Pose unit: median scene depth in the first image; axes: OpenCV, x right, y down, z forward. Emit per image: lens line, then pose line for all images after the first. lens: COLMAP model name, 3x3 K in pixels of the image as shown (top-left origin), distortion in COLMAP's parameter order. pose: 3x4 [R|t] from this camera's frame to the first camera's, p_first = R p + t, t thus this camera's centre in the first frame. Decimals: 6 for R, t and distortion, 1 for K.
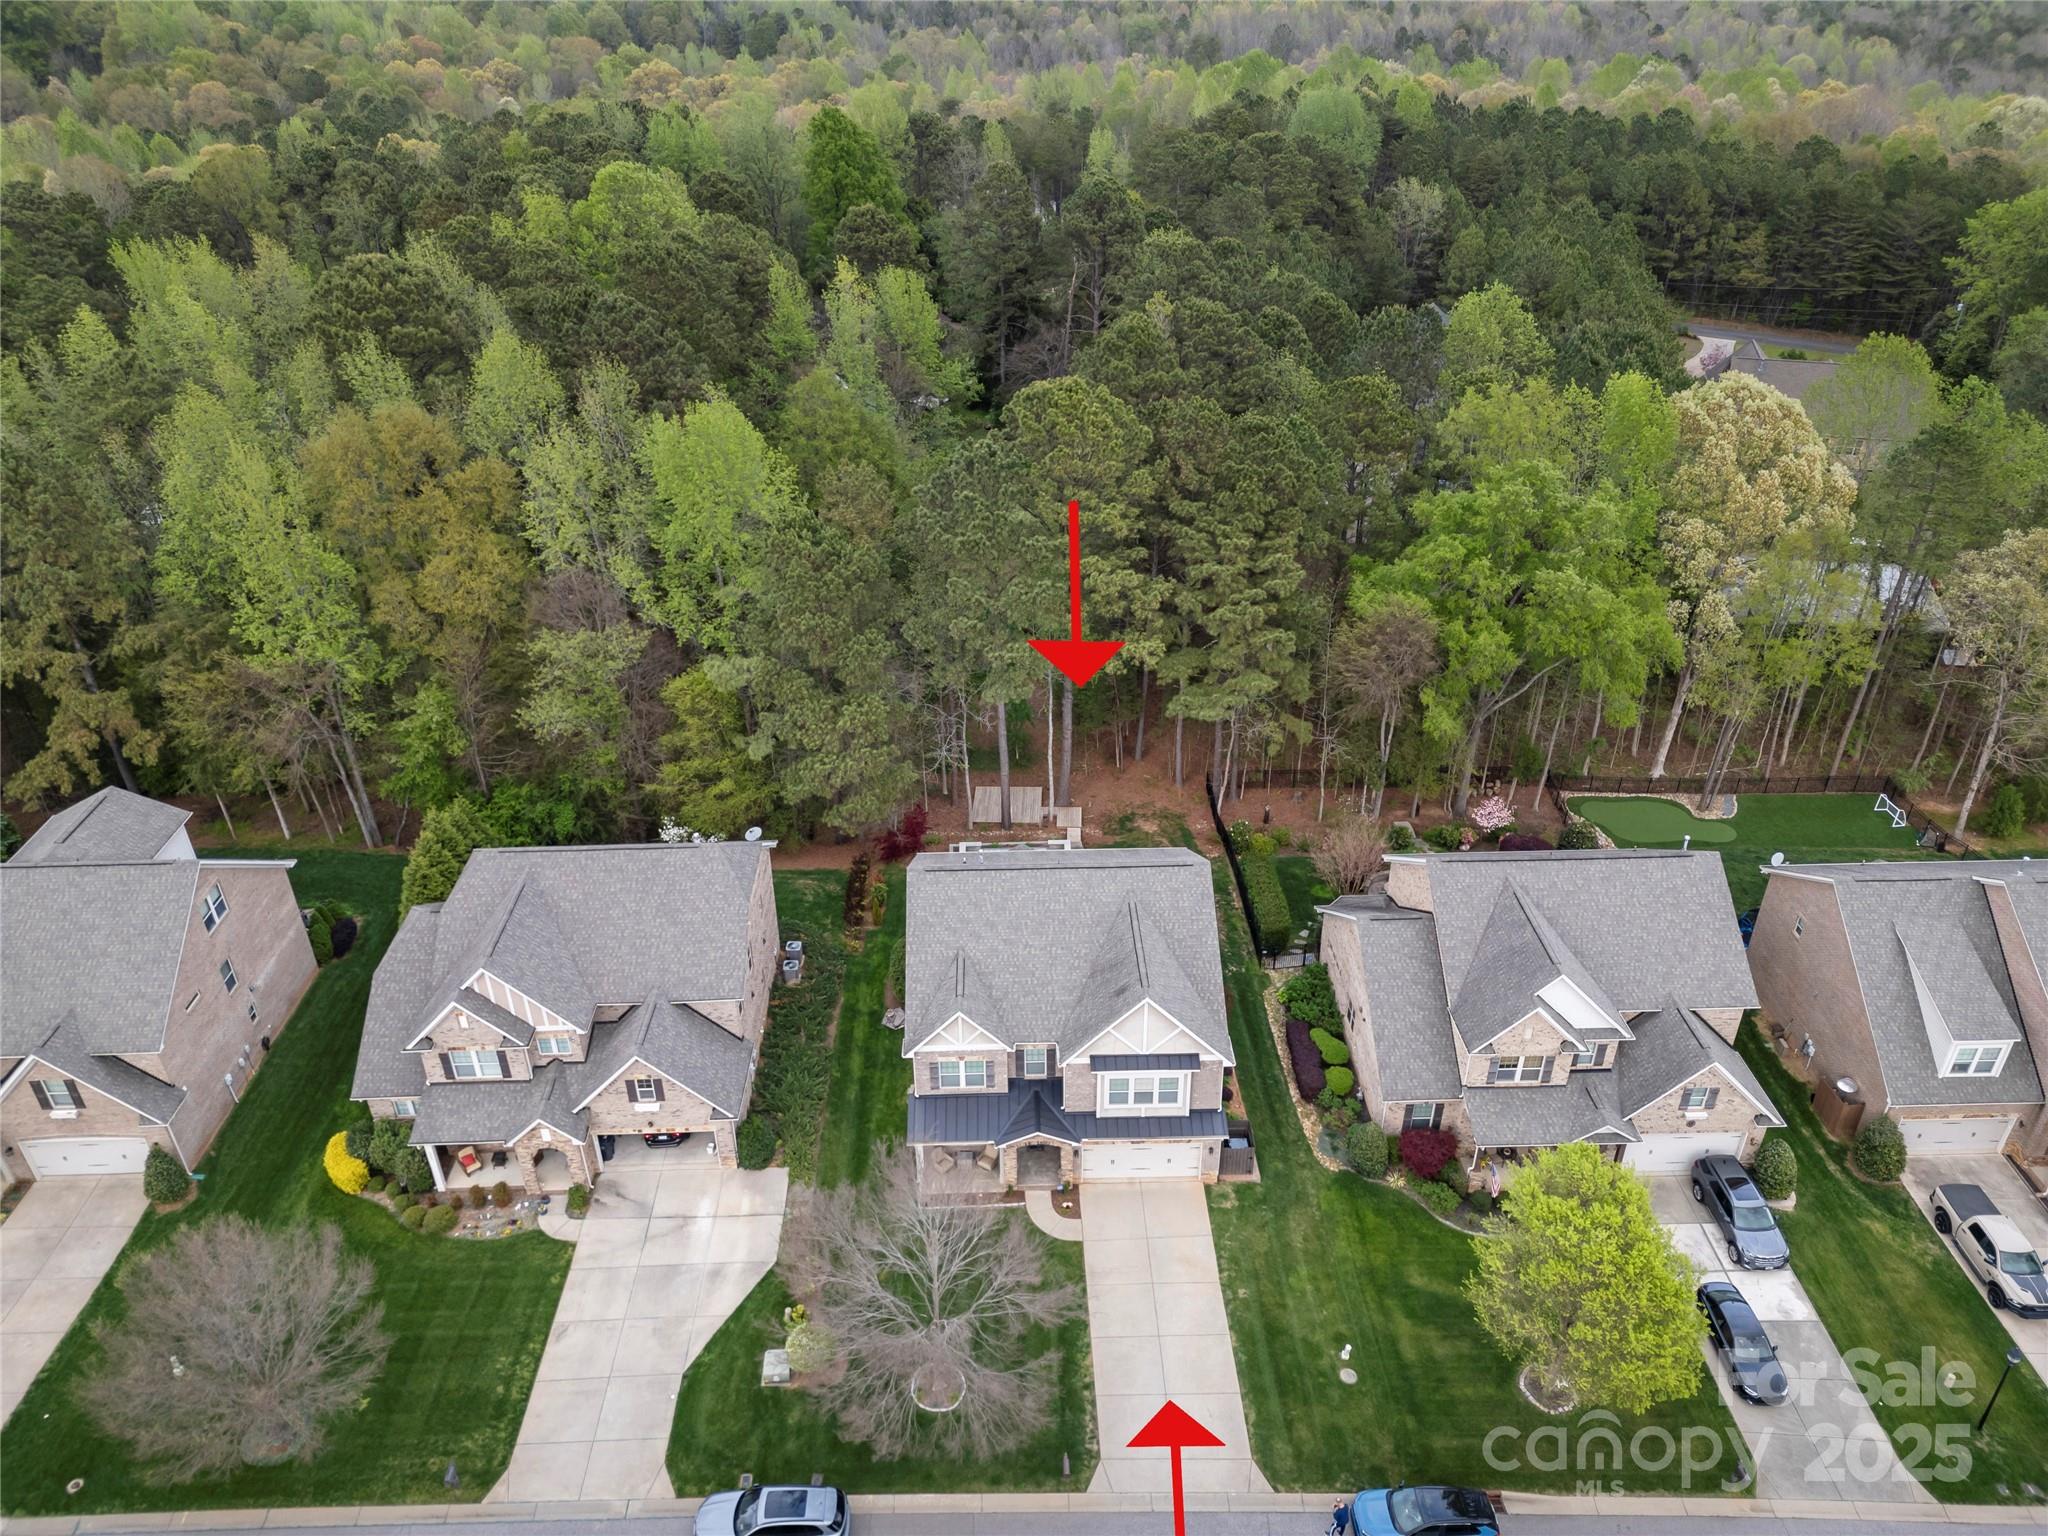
lens RADIAL K [[1437.8, 0, 1023.0], [0, 1437.8, 766.8], [0, 0, 1]] dist [-0.001040, -0.001133]
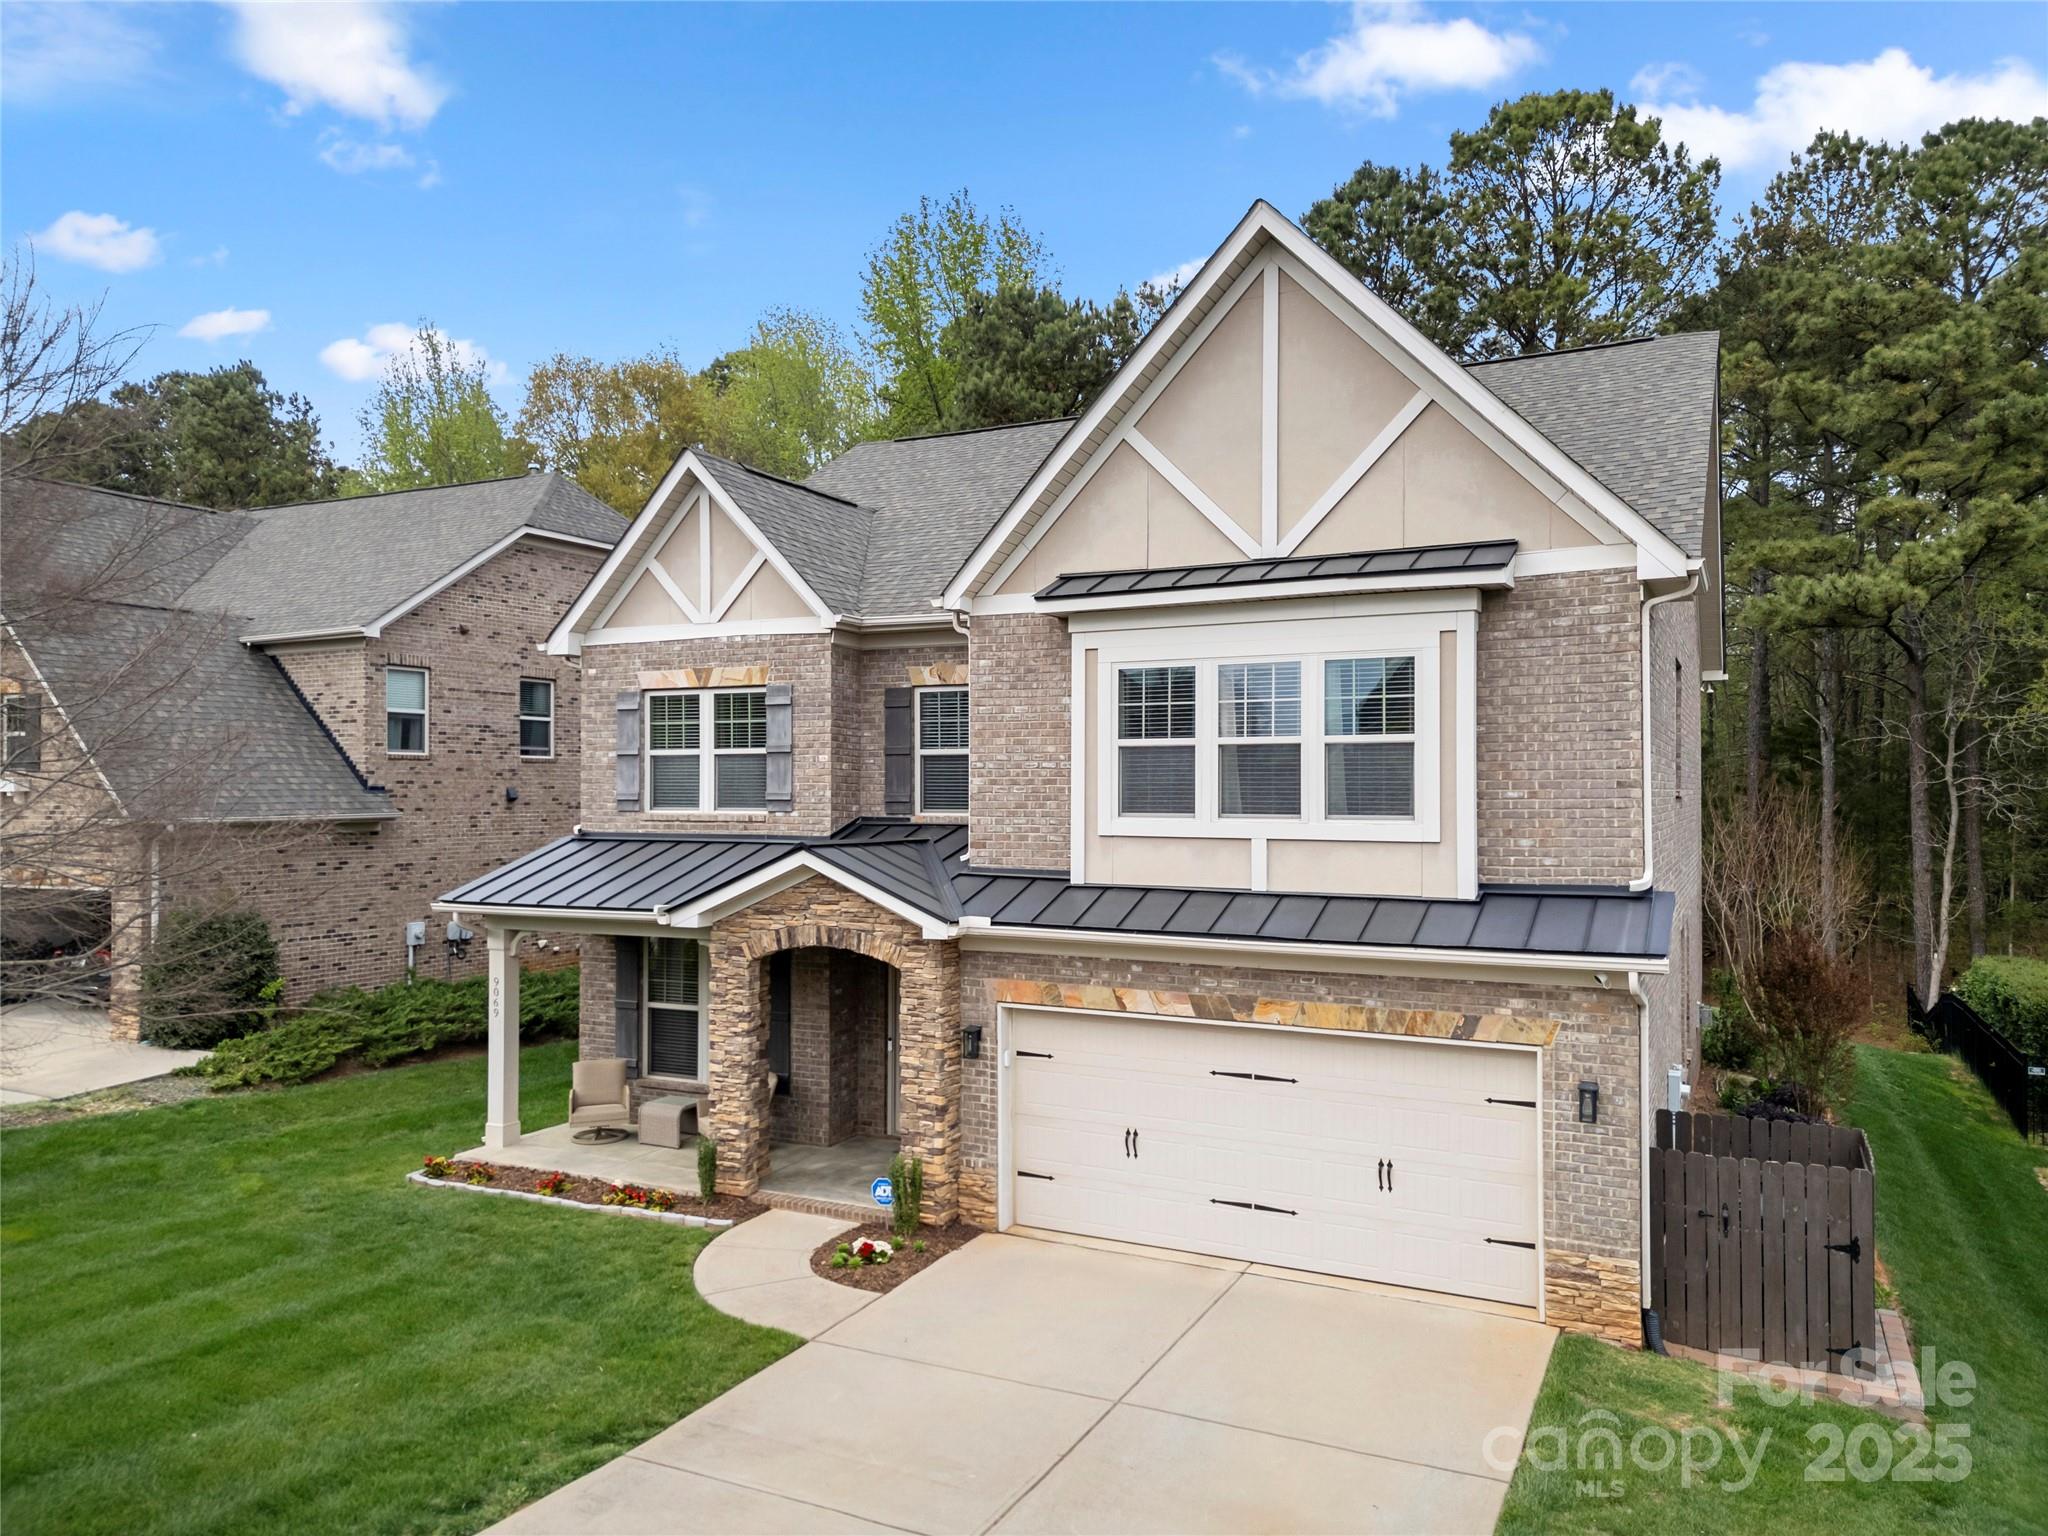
lens RADIAL K [[1437.8, 0, 1018.1], [0, 1437.8, 774.8], [0, 0, 1]] dist [-0.001040, -0.001133]
pose [[0.872535, -0.010342, -0.488442, 0.160324], [-0.246921, 0.853348, -0.459159, 0.340618], [0.421560, 0.521239, 0.742022, 0.812104]]
